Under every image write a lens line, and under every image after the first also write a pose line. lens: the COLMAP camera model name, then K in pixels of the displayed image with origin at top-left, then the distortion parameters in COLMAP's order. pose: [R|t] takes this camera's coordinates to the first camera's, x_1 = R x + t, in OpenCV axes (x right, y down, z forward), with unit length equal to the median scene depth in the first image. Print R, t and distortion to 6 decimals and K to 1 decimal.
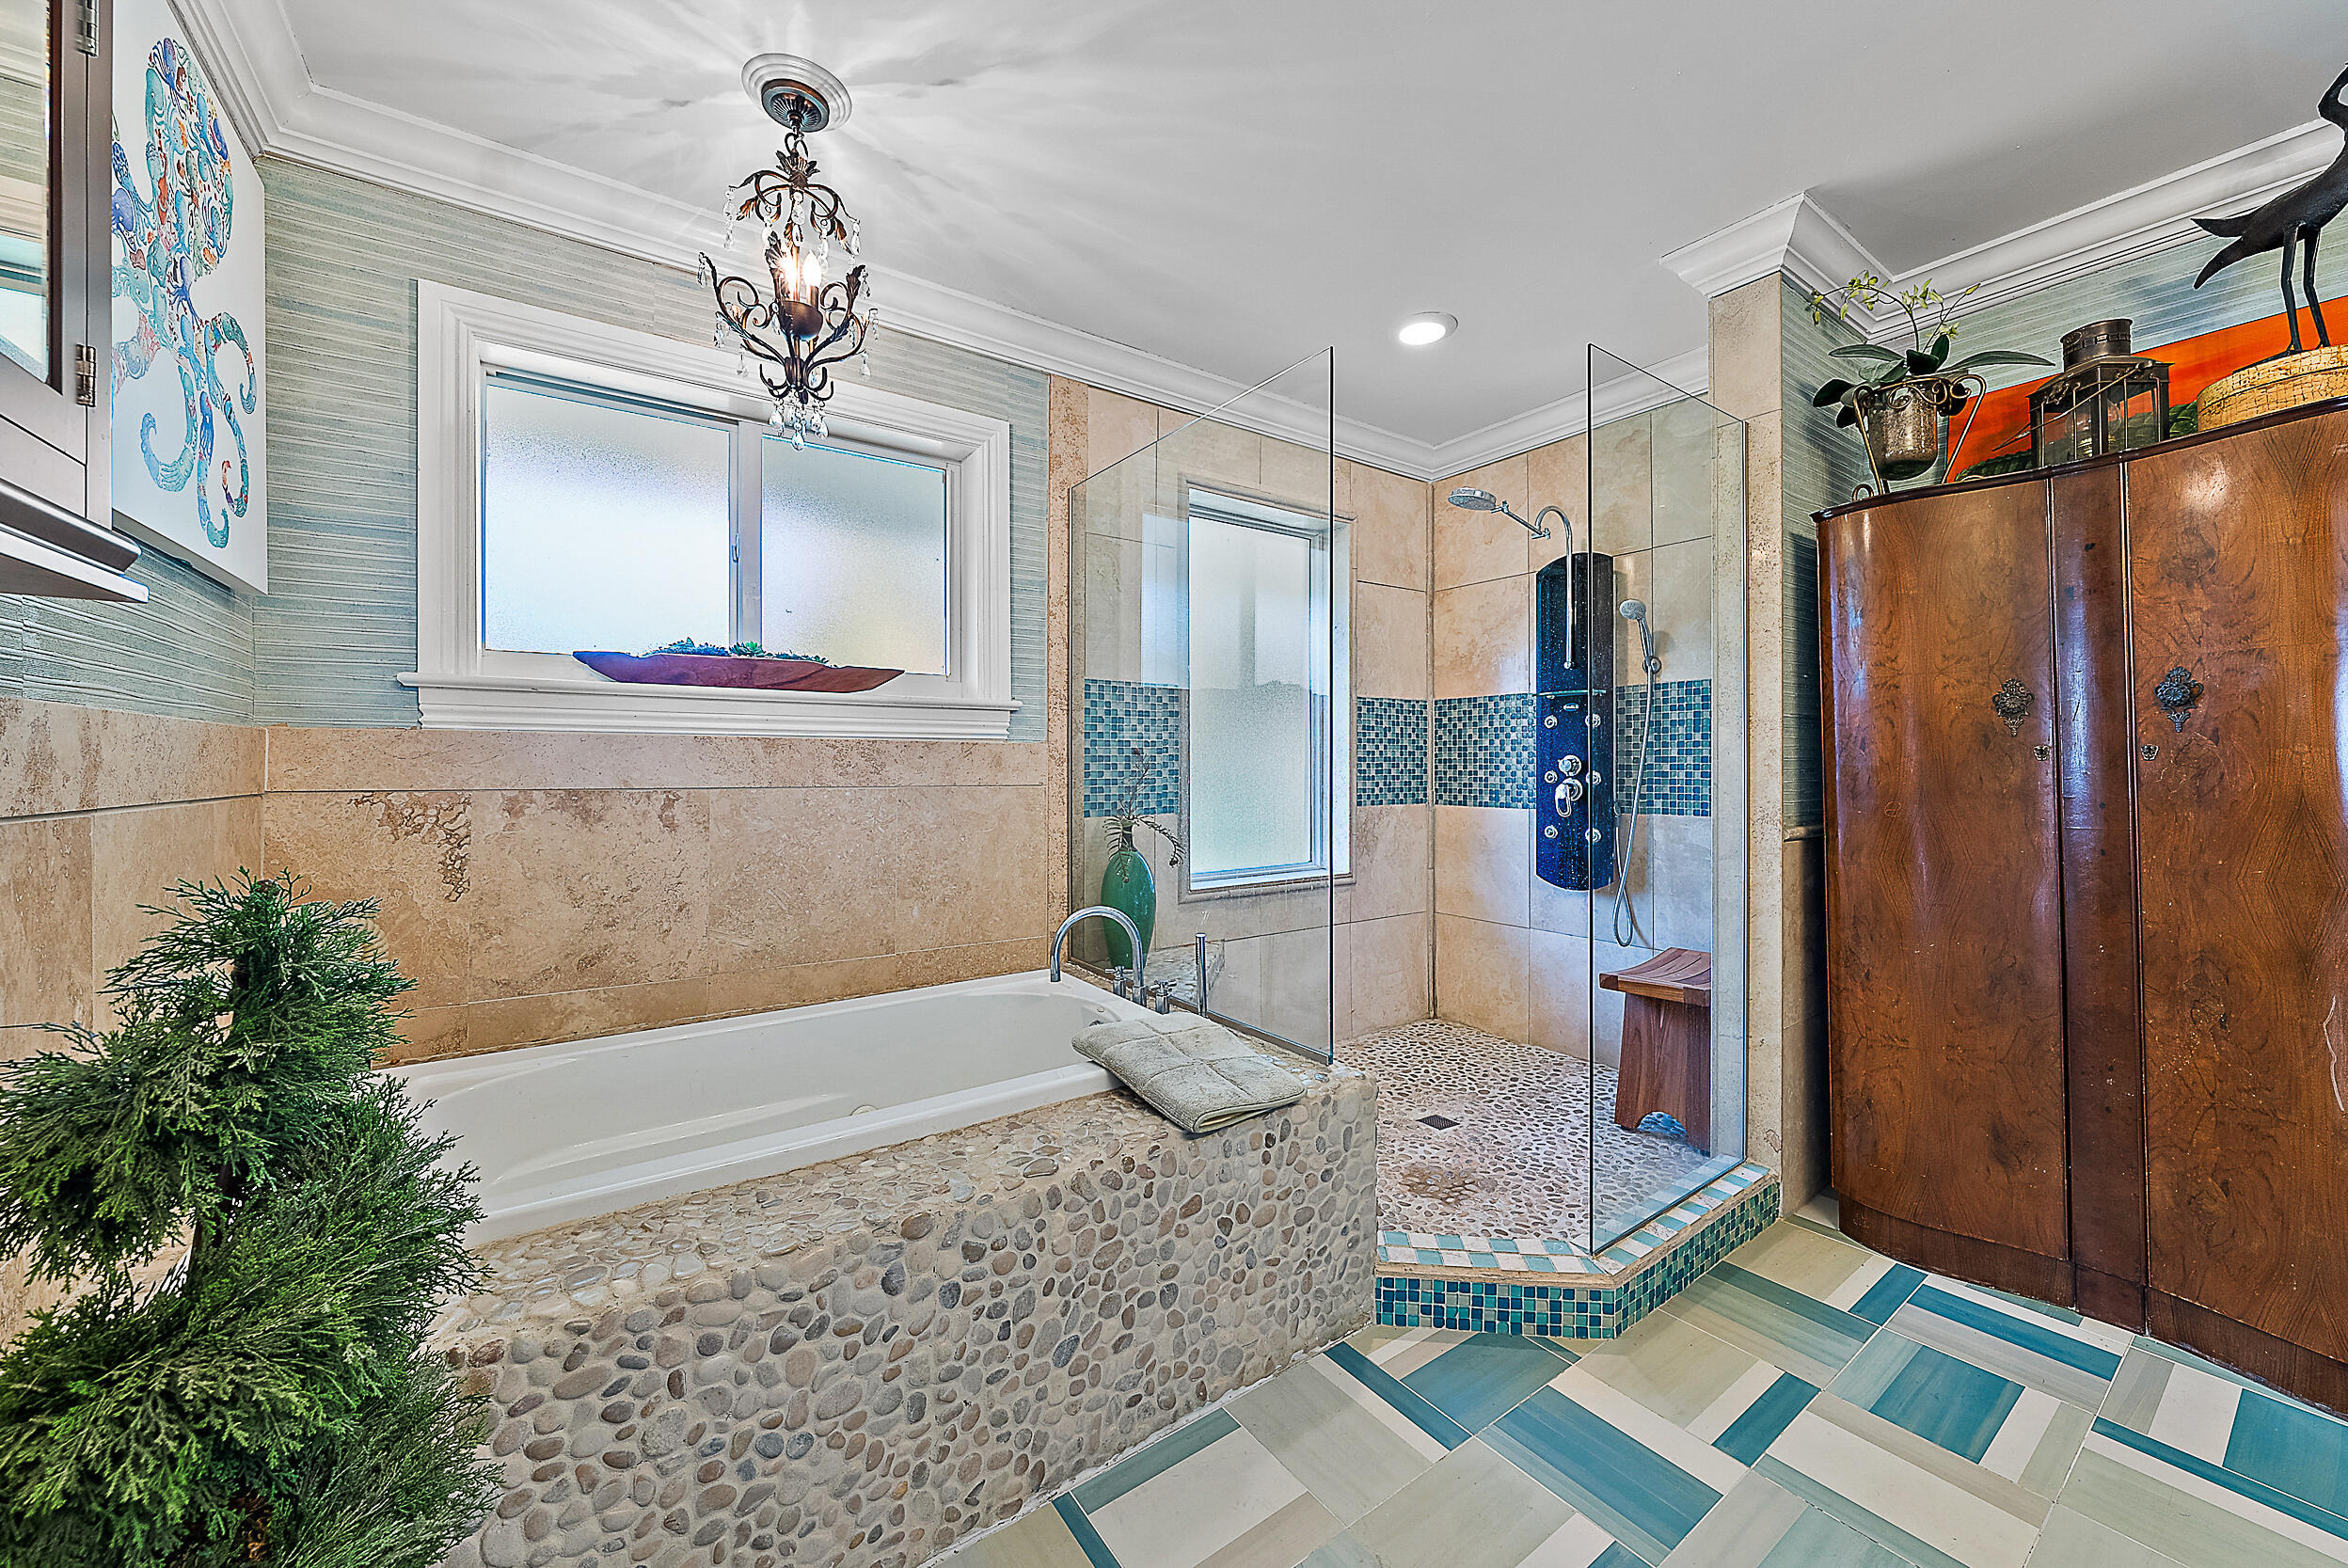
lens RADIAL K [[870.6, 0, 1200.9], [0, 870.6, 767.9], [0, 0, 1]] dist [-0.001928, -0.000007]
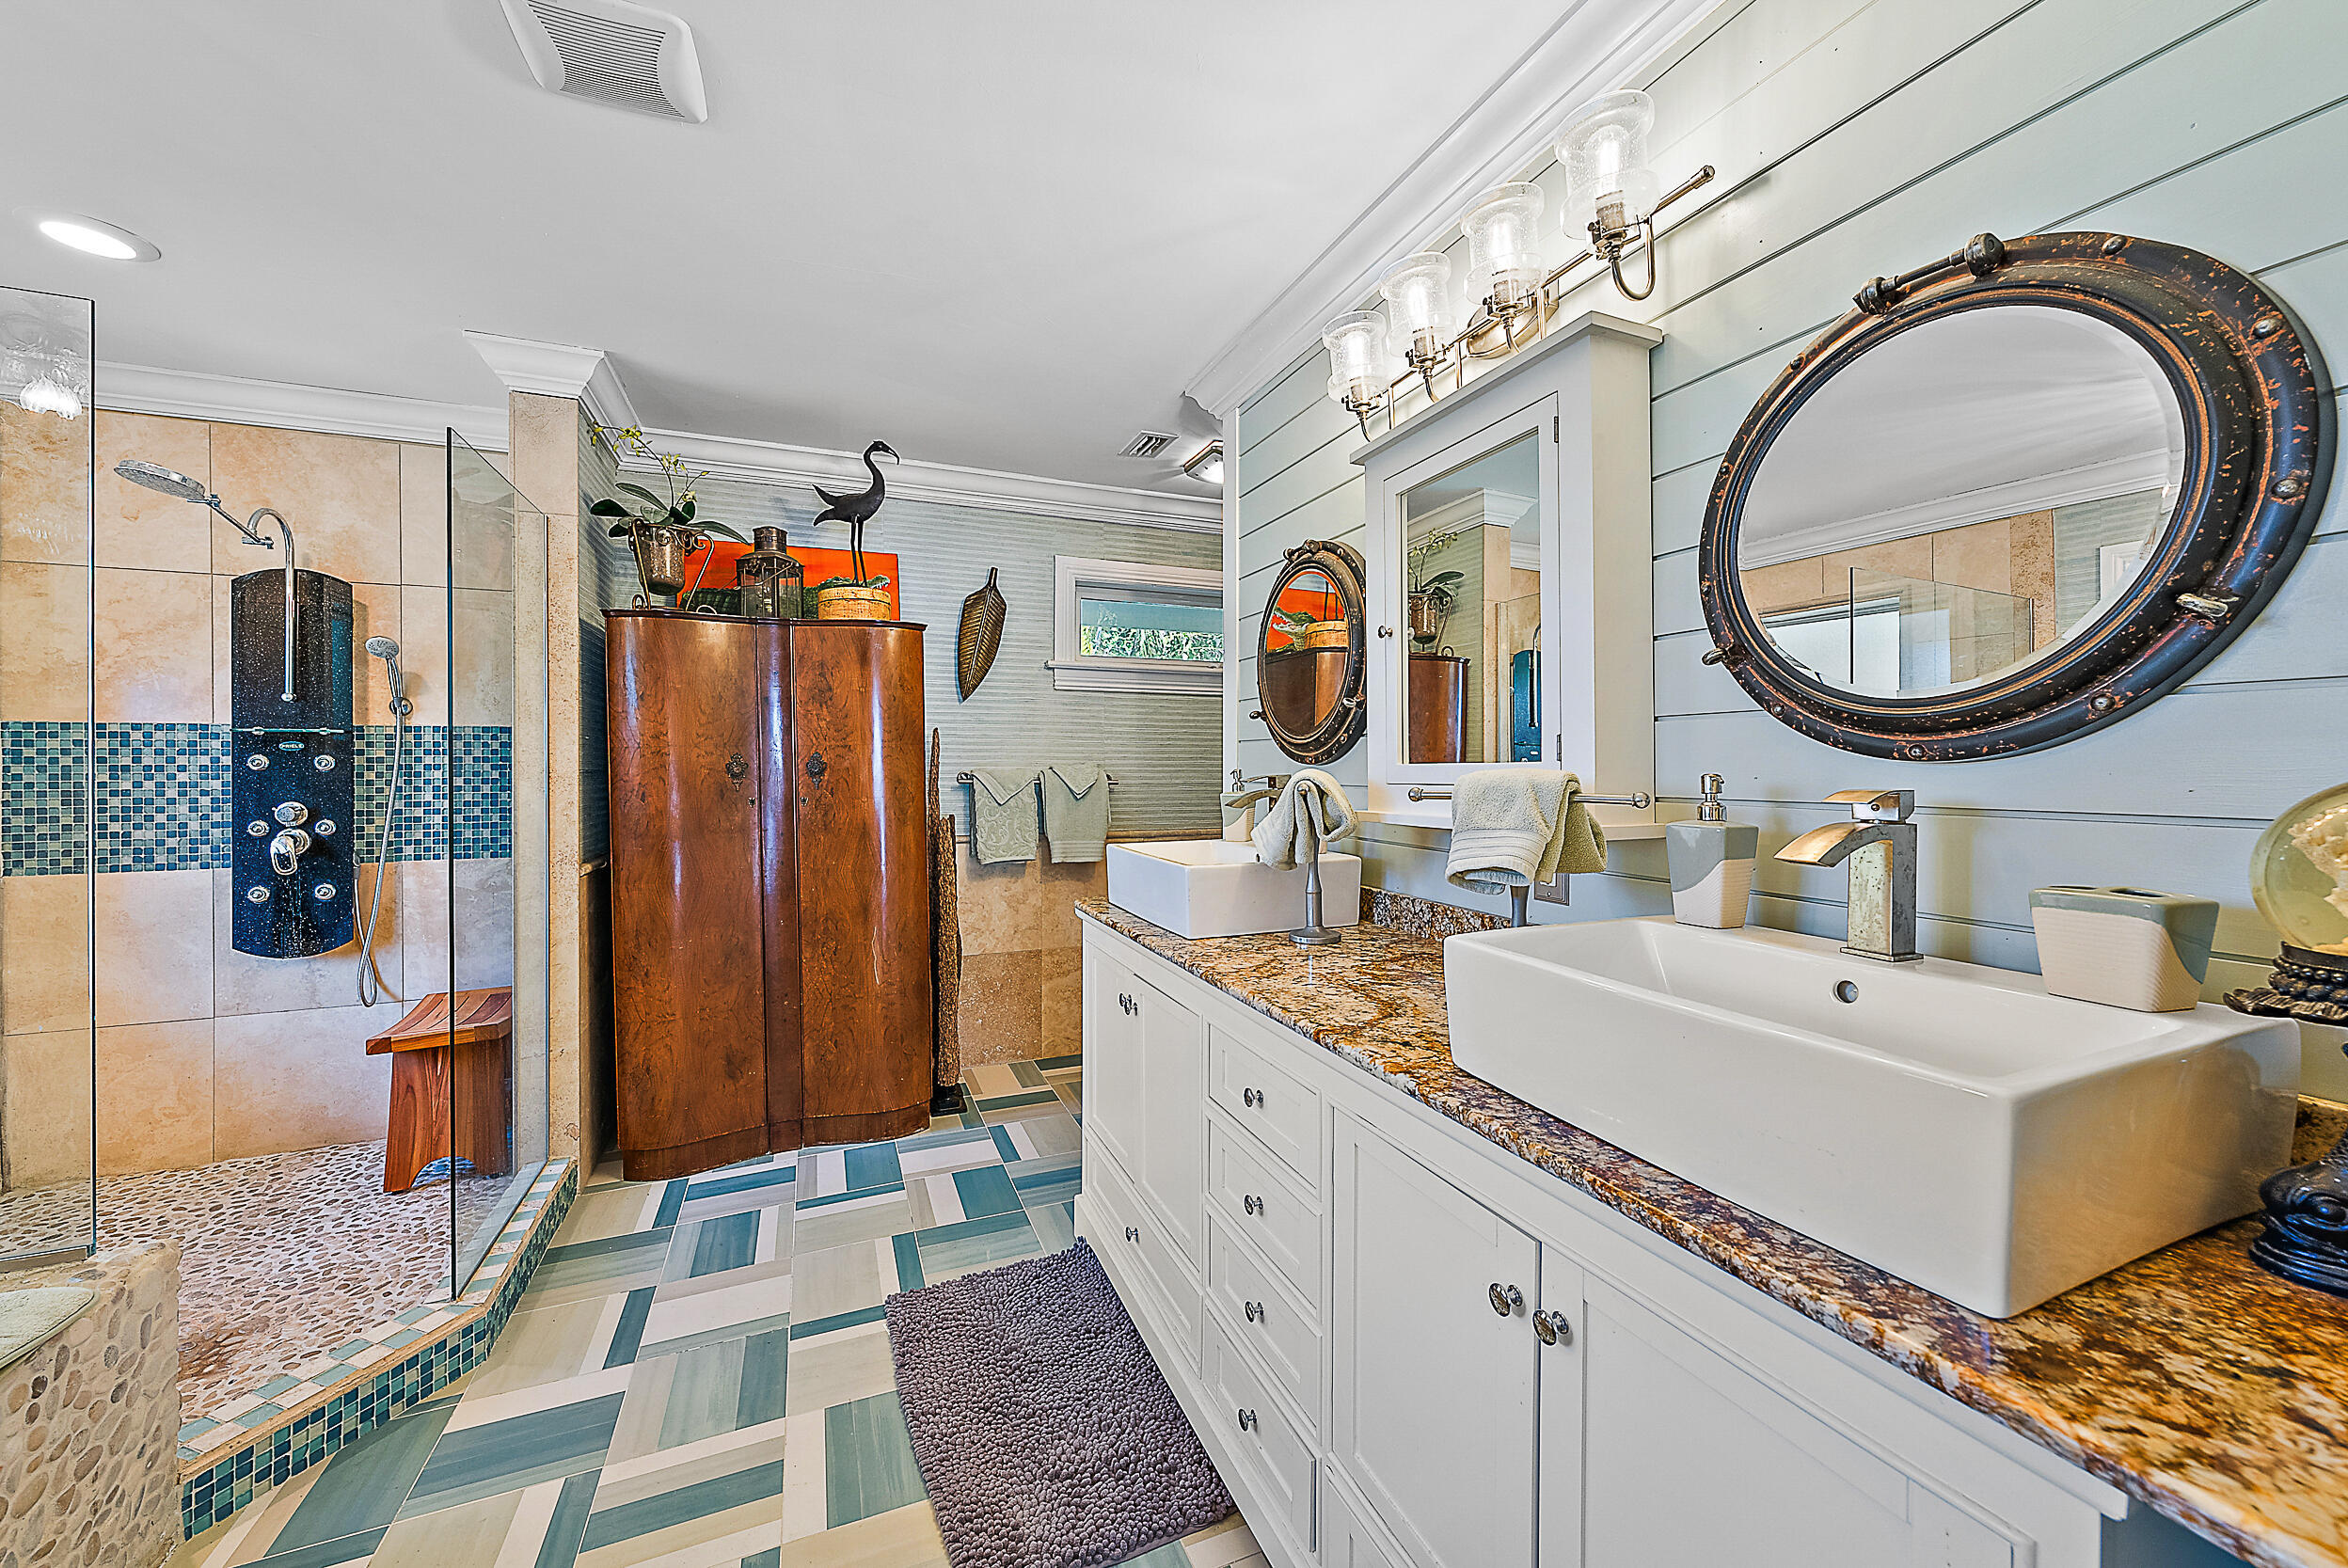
lens RADIAL K [[870.6, 0, 1200.9], [0, 870.6, 767.9], [0, 0, 1]] dist [-0.001928, -0.000007]
pose [[0.193995, 0.000566, 0.981002, -0.341449], [-0.000744, 1.000000, -0.000430, -0.068085], [-0.981002, -0.000646, 0.193996, -0.070234]]
